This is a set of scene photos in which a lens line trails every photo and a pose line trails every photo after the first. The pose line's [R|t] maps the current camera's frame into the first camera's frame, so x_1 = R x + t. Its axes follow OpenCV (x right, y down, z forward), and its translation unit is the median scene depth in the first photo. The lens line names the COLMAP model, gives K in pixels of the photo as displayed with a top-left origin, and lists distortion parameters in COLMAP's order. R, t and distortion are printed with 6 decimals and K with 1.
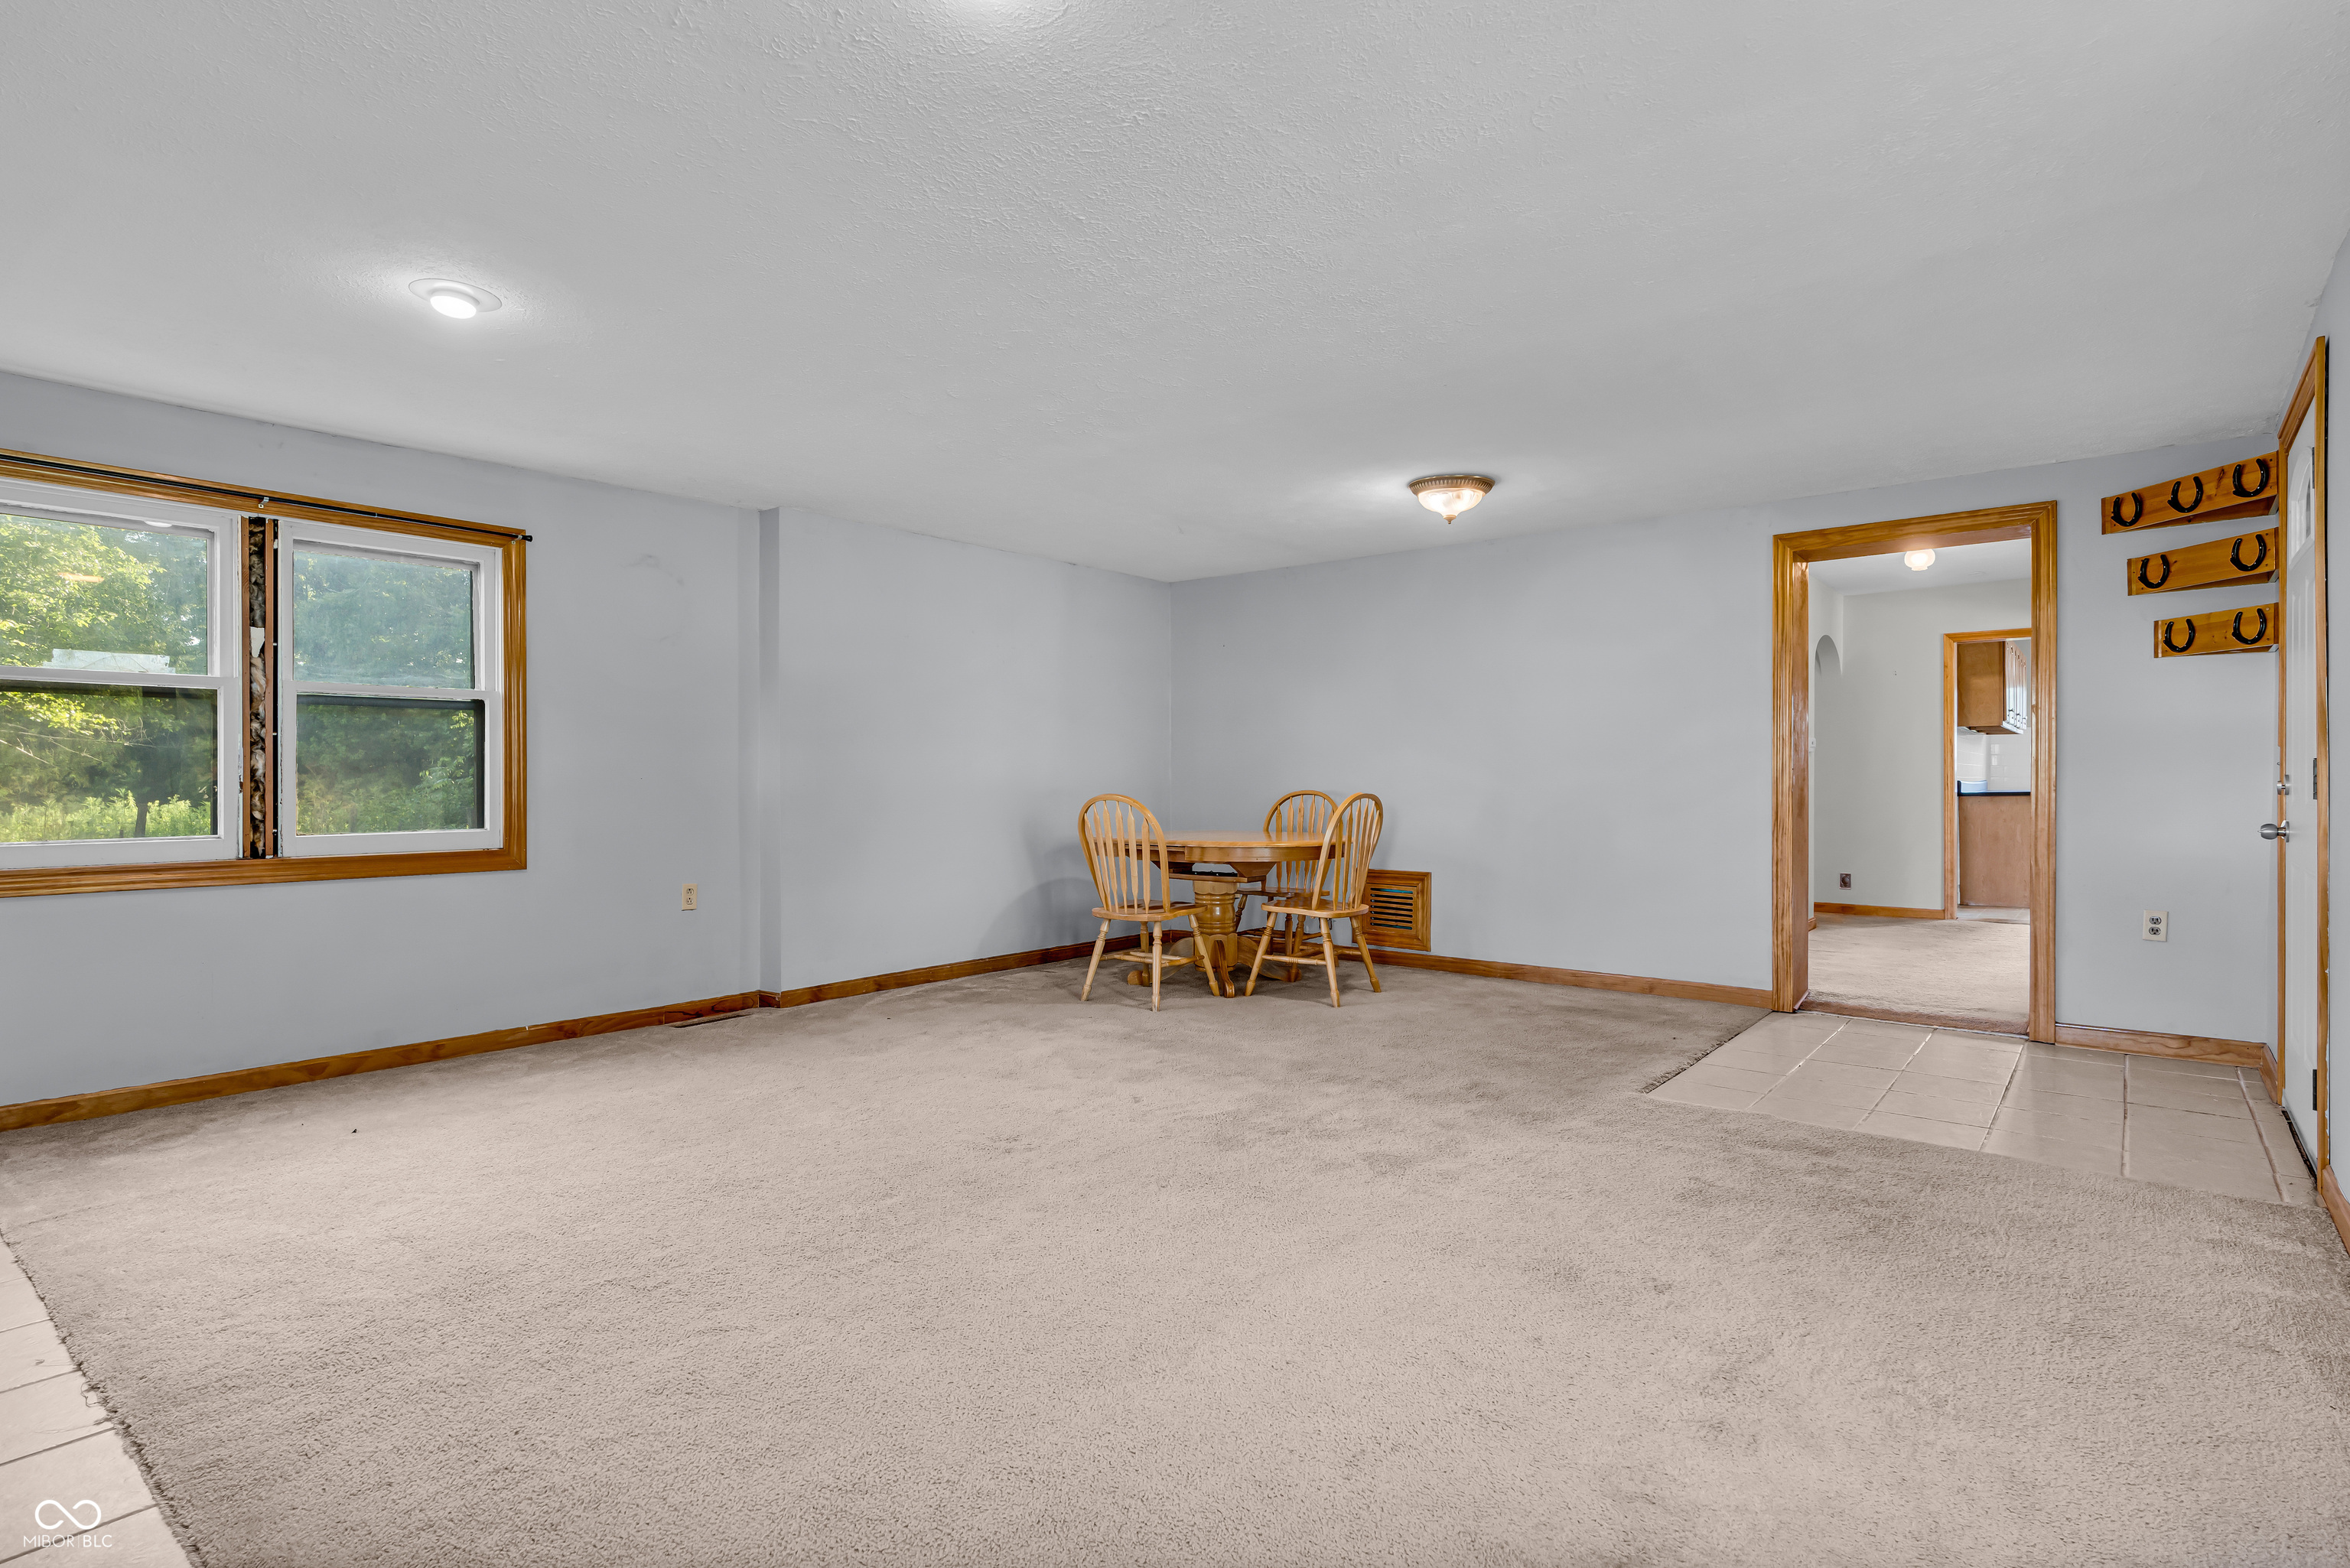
lens RADIAL K [[1168.0, 0, 1187.2], [0, 1168.0, 772.1], [0, 0, 1]] dist [-0.005549, 0.000055]
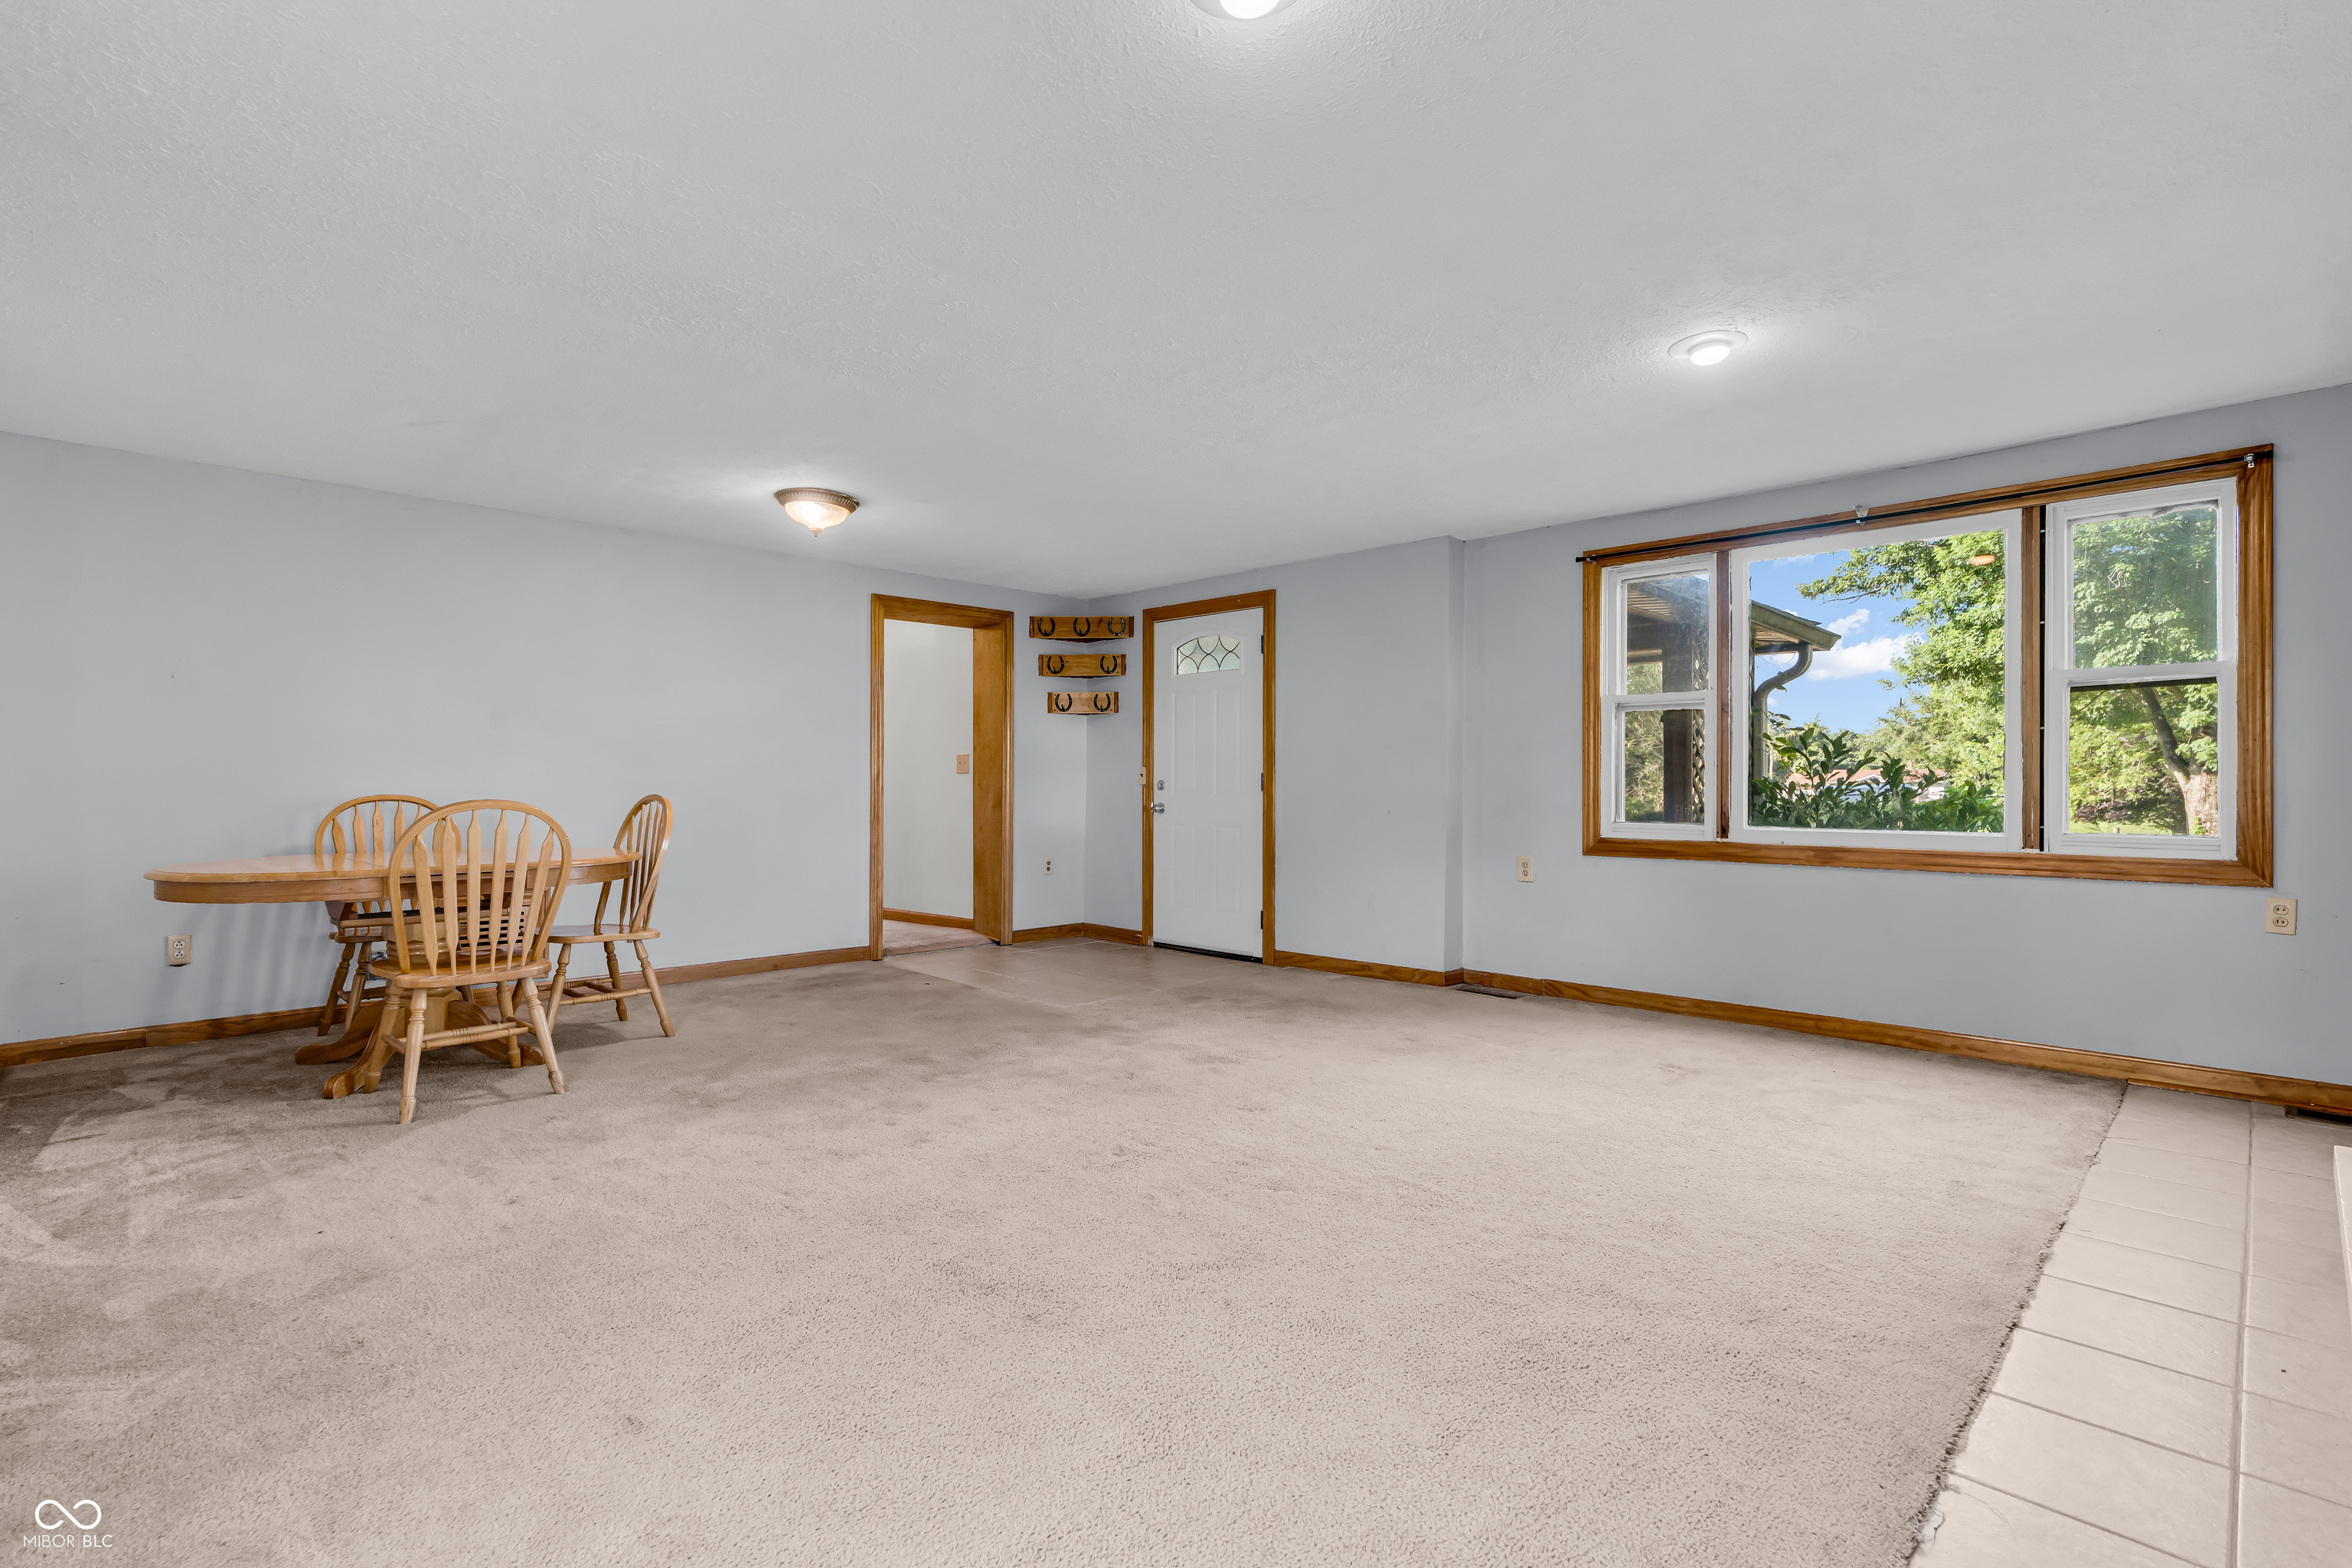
lens RADIAL K [[1094.5, 0, 1172.2], [0, 1094.5, 778.9], [0, 0, 1]] dist [-0.002357, 0.000457]
pose [[0.110200, 0.009617, 0.993863, -0.764809], [-0.006835, 0.999937, -0.008918, 0.012318], [-0.993886, -0.005811, 0.110259, 0.626493]]
